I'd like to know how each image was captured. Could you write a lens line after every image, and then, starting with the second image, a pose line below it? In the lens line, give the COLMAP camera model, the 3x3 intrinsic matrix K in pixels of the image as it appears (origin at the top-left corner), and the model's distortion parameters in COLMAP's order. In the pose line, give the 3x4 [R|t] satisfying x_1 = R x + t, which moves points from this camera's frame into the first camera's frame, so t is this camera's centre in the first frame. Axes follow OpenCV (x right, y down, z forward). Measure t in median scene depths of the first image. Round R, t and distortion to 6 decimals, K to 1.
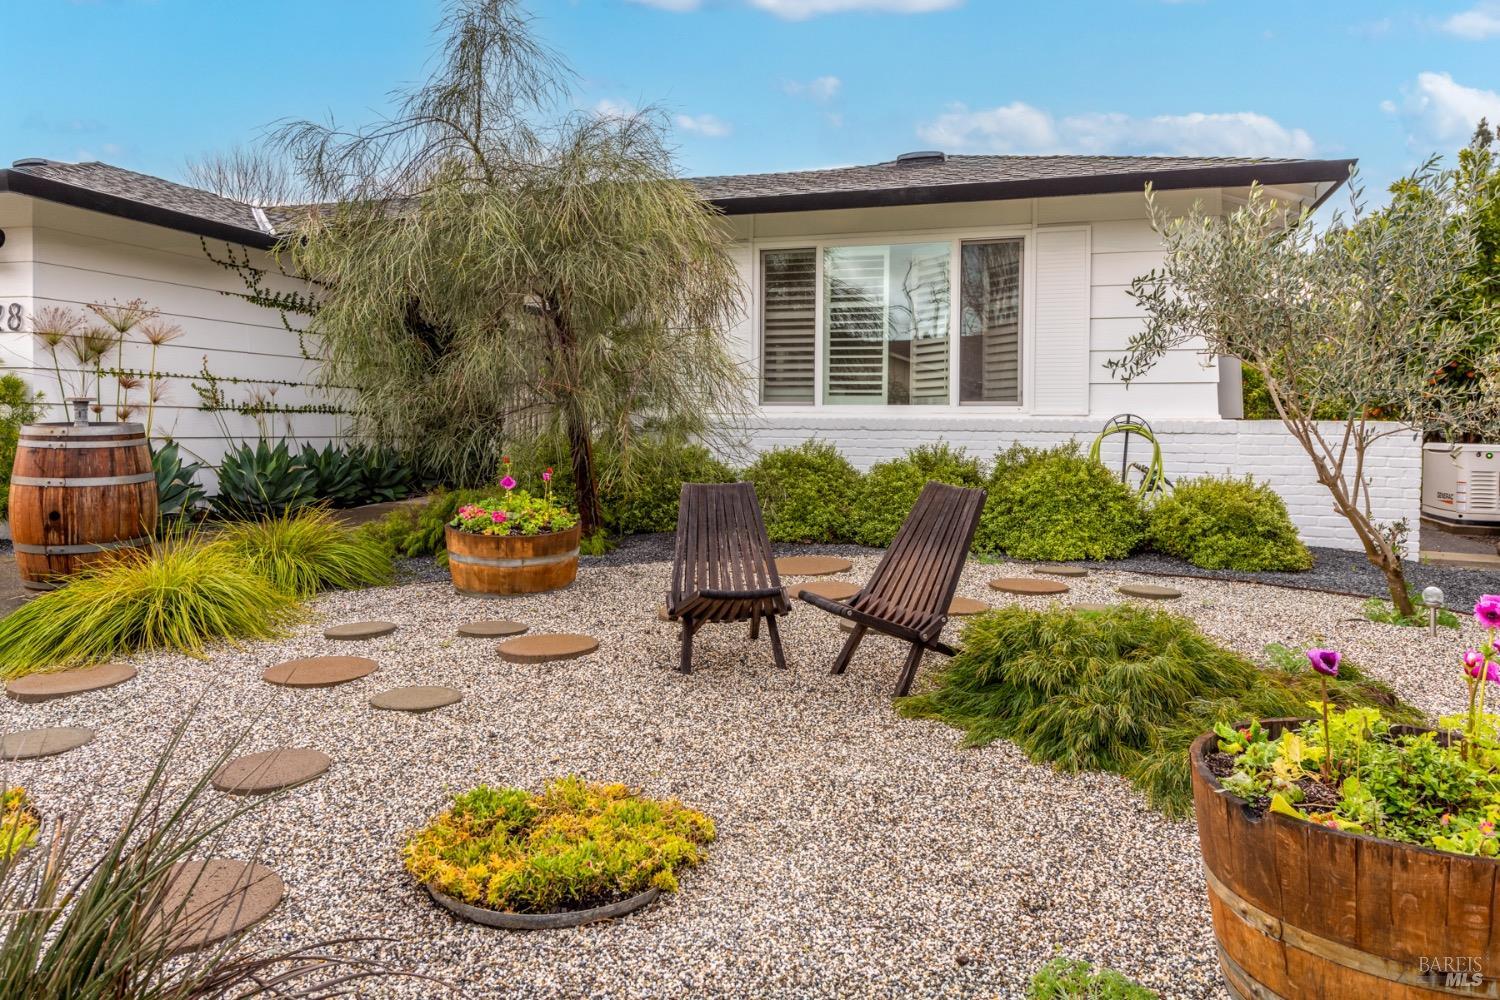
lens RADIAL K [[1037.0, 0, 745.1], [0, 1037.0, 388.8], [0, 0, 1]] dist [-0.005590, -0.002635]
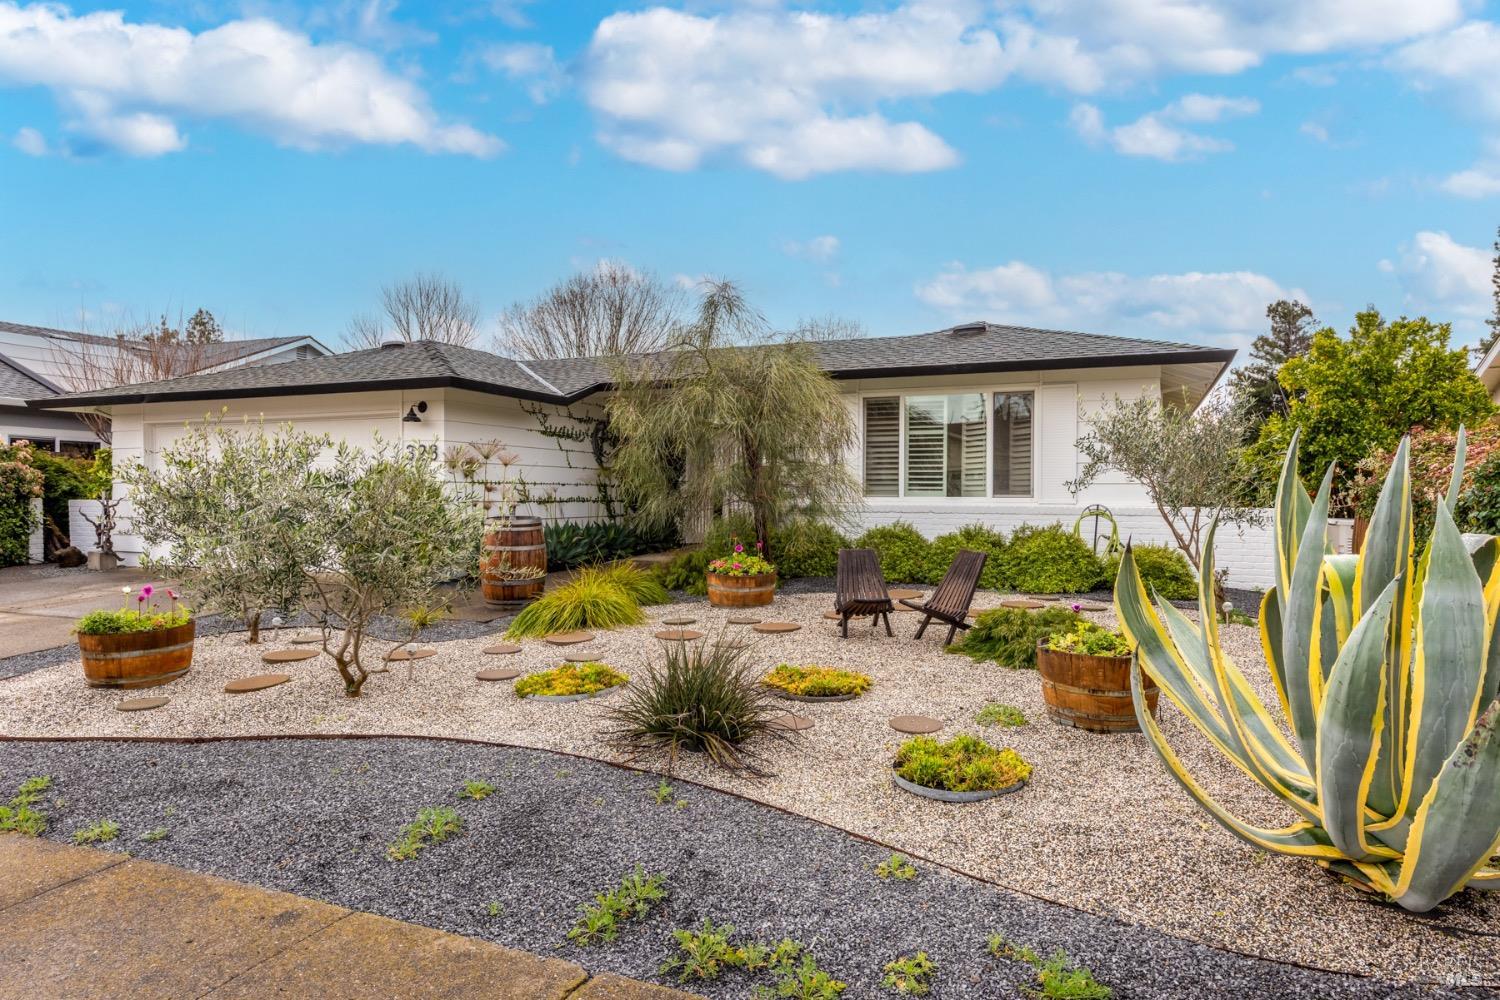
lens RADIAL K [[943.5, 0, 745.6], [0, 943.5, 487.3], [0, 0, 1]] dist [0.011515, 0.008367]
pose [[0.996540, -0.006523, -0.082853, -0.058591], [0.009165, 0.999461, 0.031536, -0.059332], [0.082602, -0.032187, 0.996063, -0.561233]]
